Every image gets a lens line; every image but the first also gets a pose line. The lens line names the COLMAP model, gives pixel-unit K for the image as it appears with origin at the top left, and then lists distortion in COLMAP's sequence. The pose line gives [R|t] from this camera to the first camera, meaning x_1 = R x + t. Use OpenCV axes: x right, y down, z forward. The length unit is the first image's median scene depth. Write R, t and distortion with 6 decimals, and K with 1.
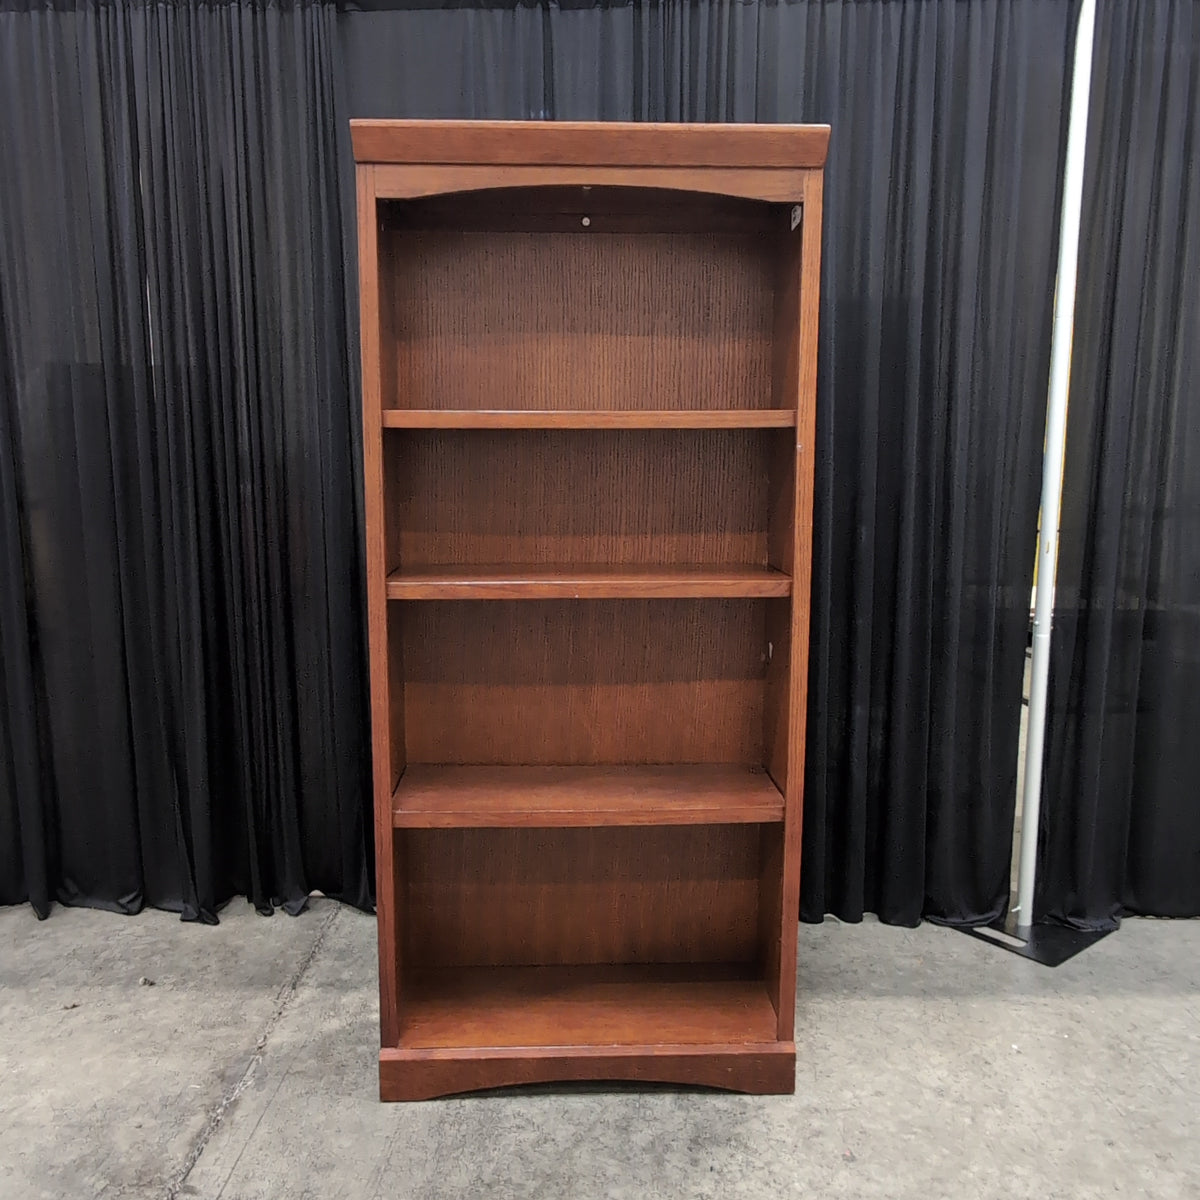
lens RADIAL K [[1044.5, 0, 598.8], [0, 1044.5, 599.1], [0, 0, 1]] dist [0.021382, -0.019986]
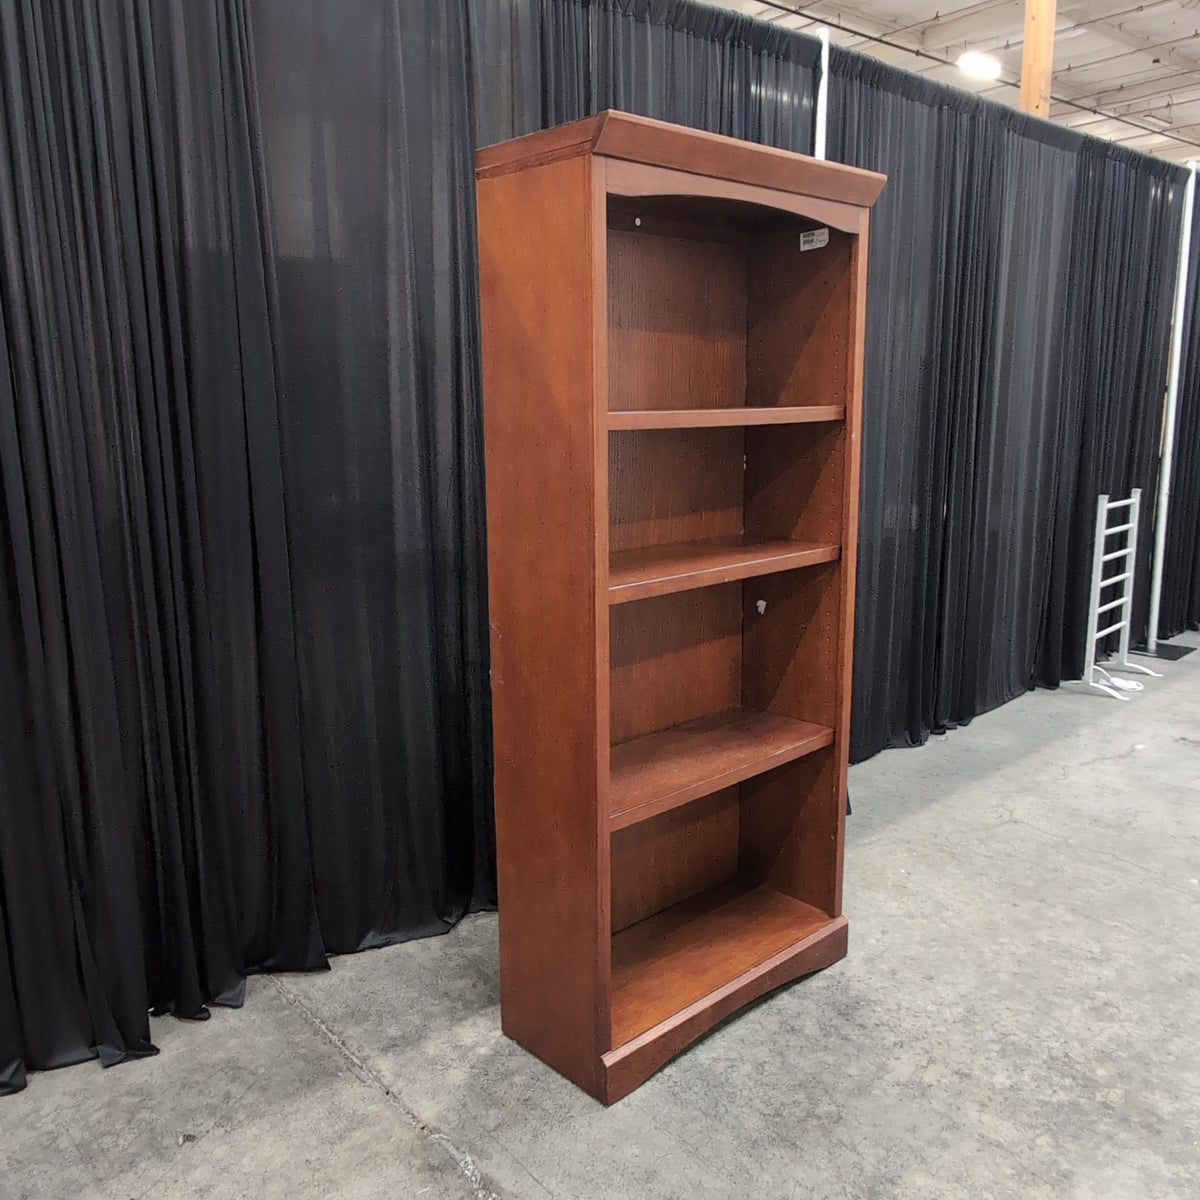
lens RADIAL K [[1044.5, 0, 597.2], [0, 1044.5, 601.6], [0, 0, 1]] dist [0.021382, -0.019986]
pose [[0.756725, -0.136704, 0.639280, -0.740515], [0.104573, 0.990612, 0.088049, -0.081340], [-0.645315, 0.000222, 0.763916, 0.229317]]
